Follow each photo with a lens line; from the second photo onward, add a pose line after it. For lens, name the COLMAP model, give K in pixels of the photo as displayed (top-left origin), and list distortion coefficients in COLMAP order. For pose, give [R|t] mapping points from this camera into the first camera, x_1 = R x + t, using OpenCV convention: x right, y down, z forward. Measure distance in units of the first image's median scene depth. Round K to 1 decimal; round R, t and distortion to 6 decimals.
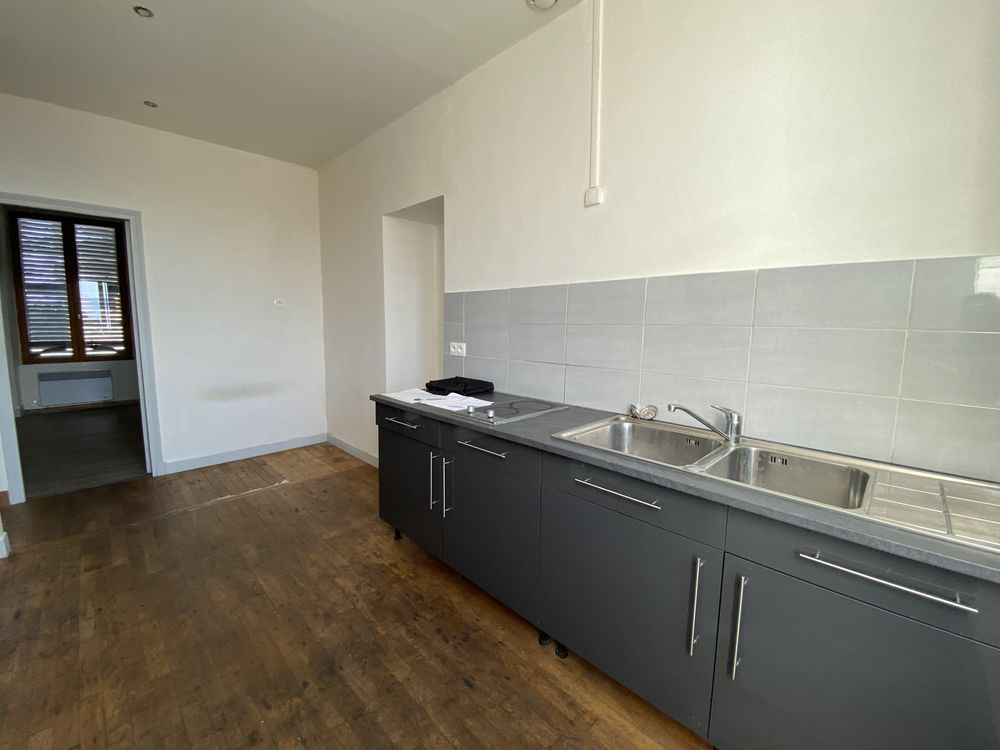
lens RADIAL K [[402.1, 0, 504.8], [0, 402.1, 367.8], [0, 0, 1]] dist [-0.013340, -0.007535]
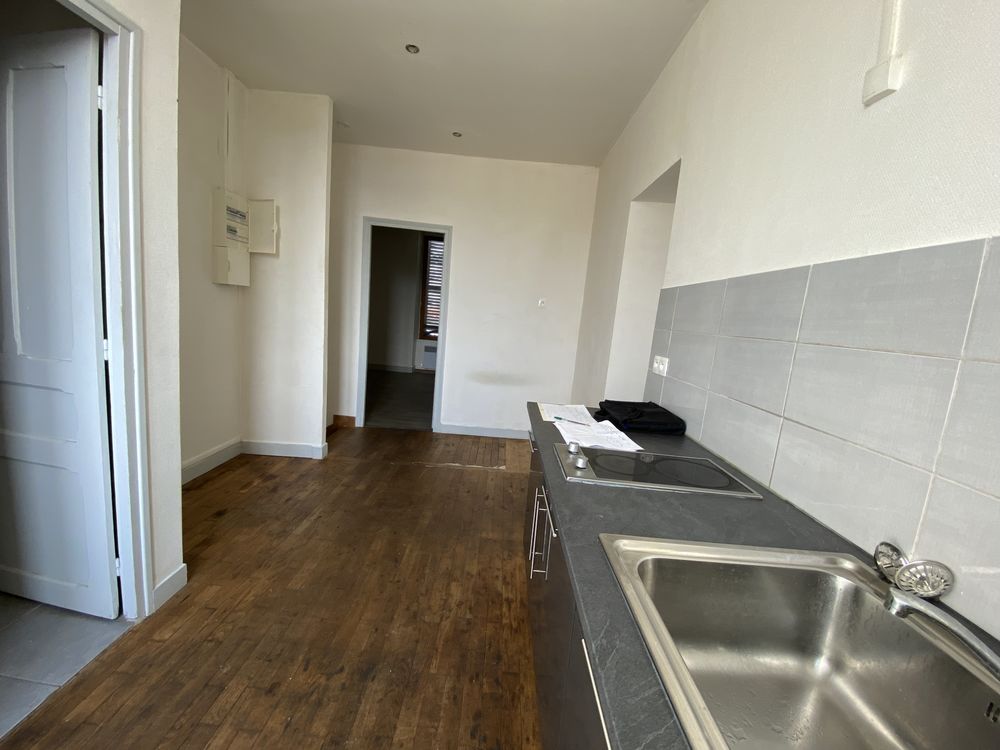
lens RADIAL K [[402.1, 0, 504.7], [0, 402.1, 368.0], [0, 0, 1]] dist [-0.013340, -0.007535]
pose [[0.695216, 0.139236, -0.705187, 0.259329], [-0.149975, 0.987565, 0.047136, -0.041726], [0.702981, 0.072991, 0.707453, 0.358094]]
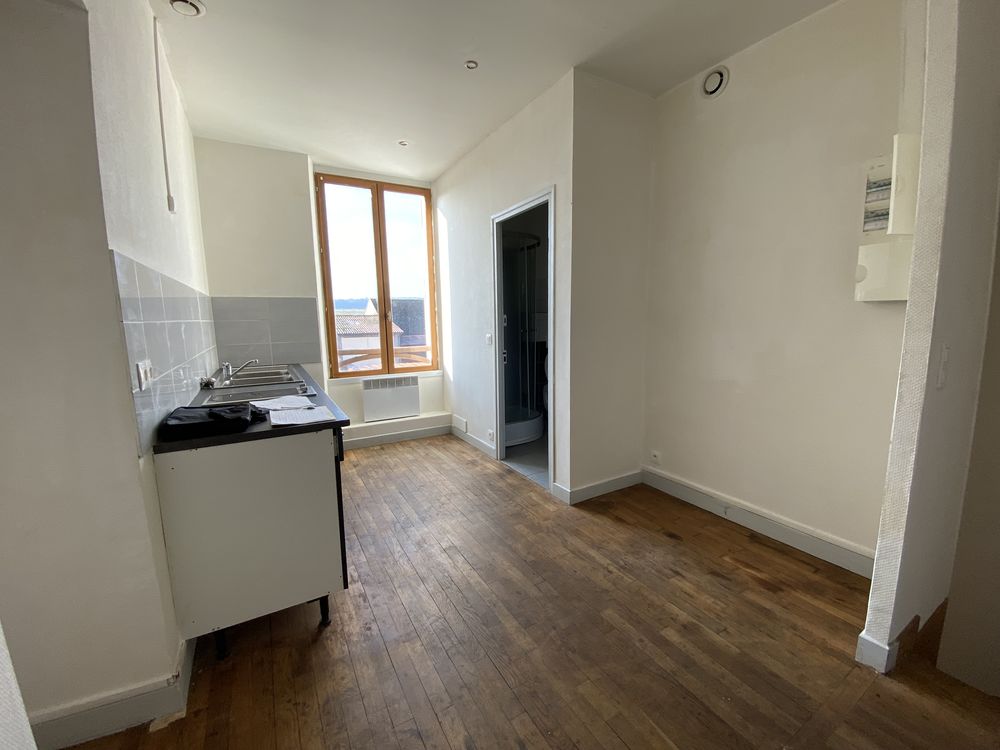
lens RADIAL K [[402.1, 0, 498.2], [0, 402.1, 372.0], [0, 0, 1]] dist [-0.013340, -0.007535]
pose [[-0.963239, -0.044330, 0.264964, -0.848883], [0.023819, 0.968315, 0.248593, -0.204282], [-0.267589, 0.245766, -0.931663, 1.702454]]
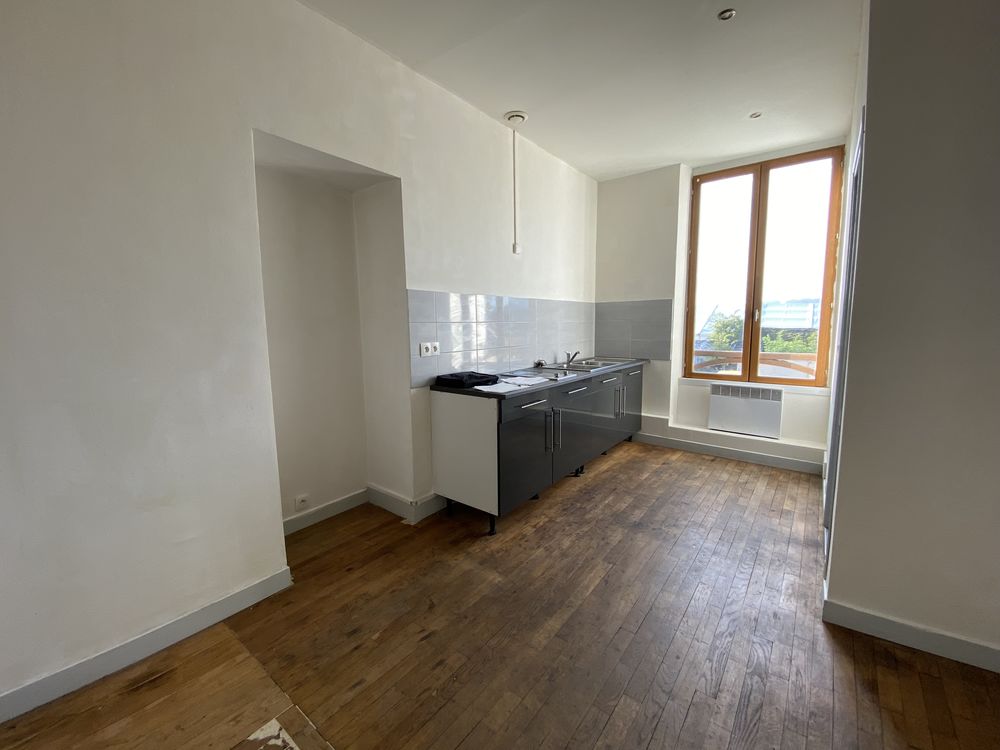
lens RADIAL K [[402.1, 0, 494.1], [0, 402.1, 367.5], [0, 0, 1]] dist [-0.013340, -0.007535]
pose [[-0.092340, -0.132043, 0.986934, -1.410335], [0.124314, 0.981885, 0.142999, -0.154917], [-0.987937, 0.135894, -0.074253, 1.172129]]
